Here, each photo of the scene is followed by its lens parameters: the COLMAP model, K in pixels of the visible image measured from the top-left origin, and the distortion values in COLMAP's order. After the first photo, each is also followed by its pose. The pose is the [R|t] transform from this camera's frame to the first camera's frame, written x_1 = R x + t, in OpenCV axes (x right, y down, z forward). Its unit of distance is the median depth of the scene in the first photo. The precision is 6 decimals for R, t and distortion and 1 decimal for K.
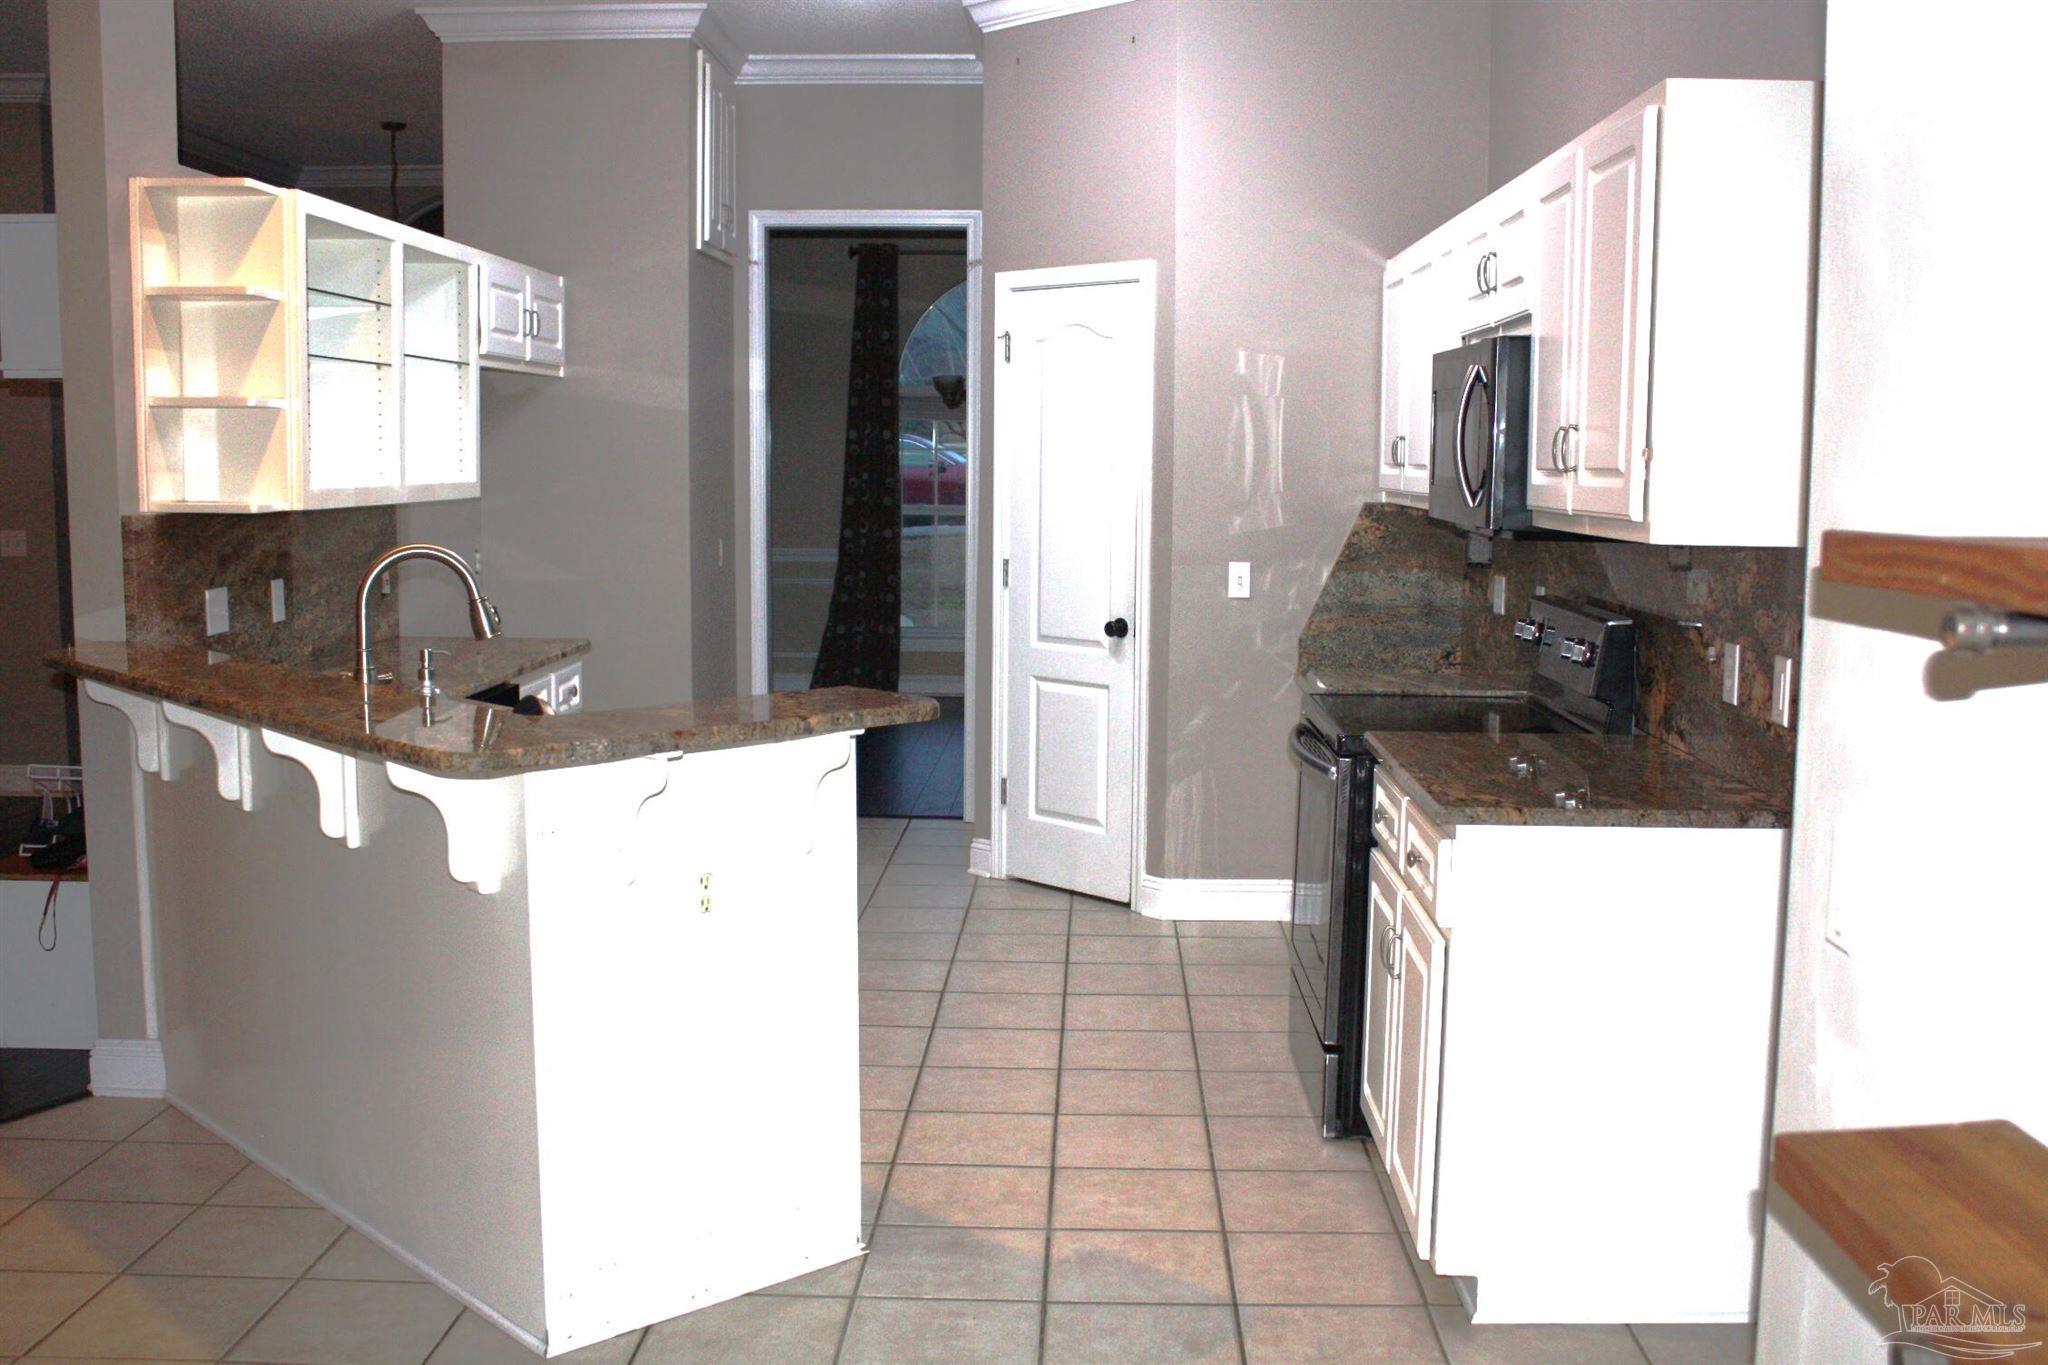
lens RADIAL K [[2007.4, 0, 1020.7], [0, 2007.4, 683.0], [0, 0, 1]] dist [-0.084436, 0.000000]
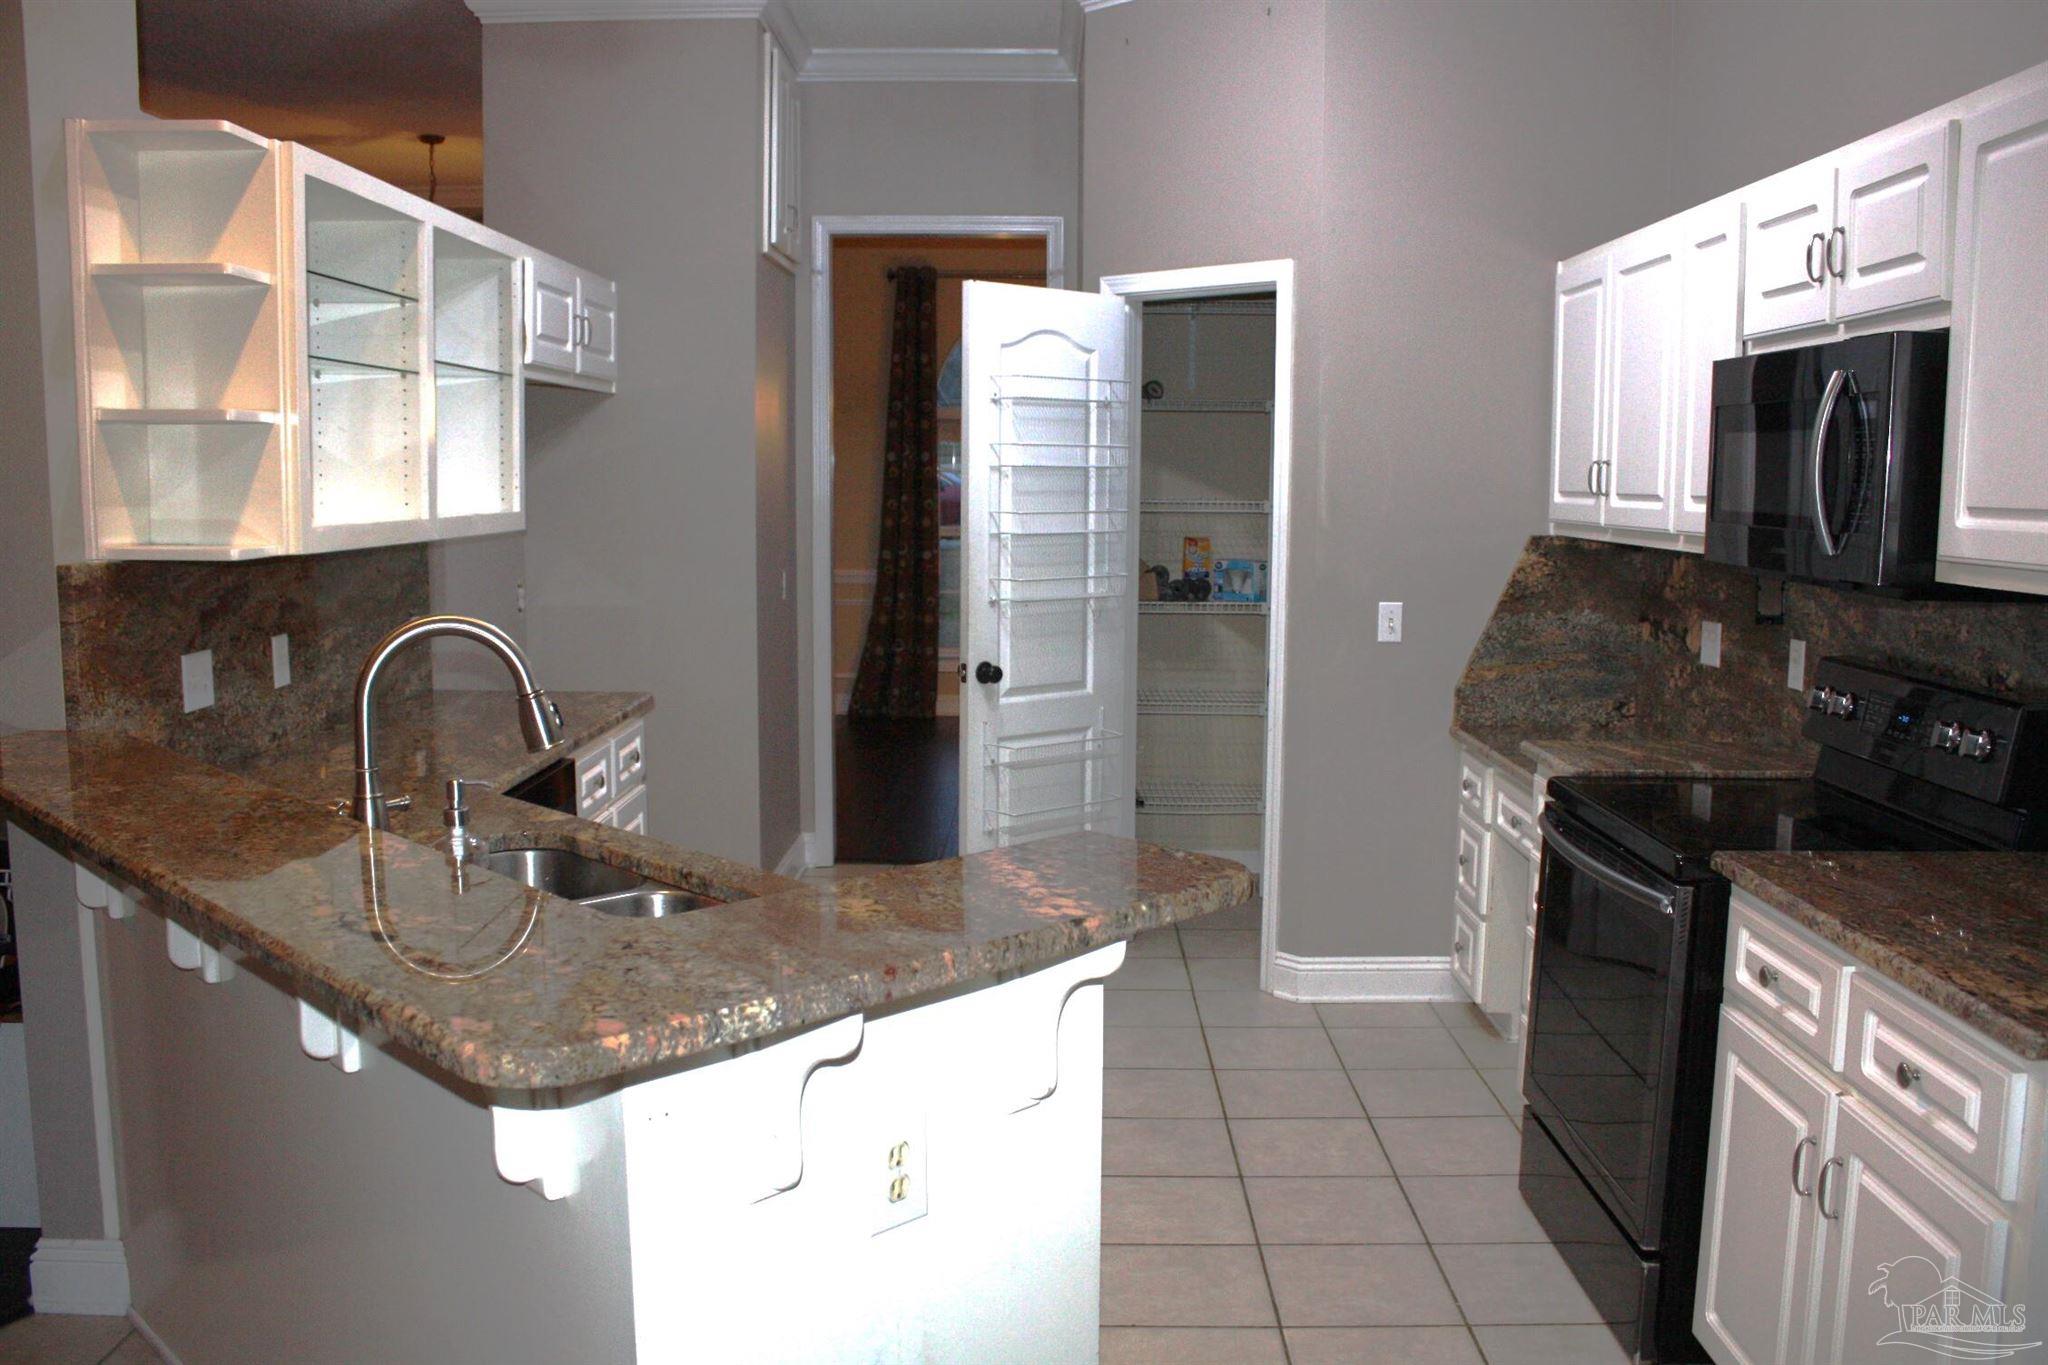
lens RADIAL K [[1710.9, 0, 1016.5], [0, 1710.9, 679.0], [0, 0, 1]] dist [-0.131845, 0.095627]
pose [[0.999740, -0.003124, 0.022587, -0.086608], [0.002987, 0.999977, 0.006096, -0.037402], [-0.022605, -0.006027, 0.999726, 0.302429]]
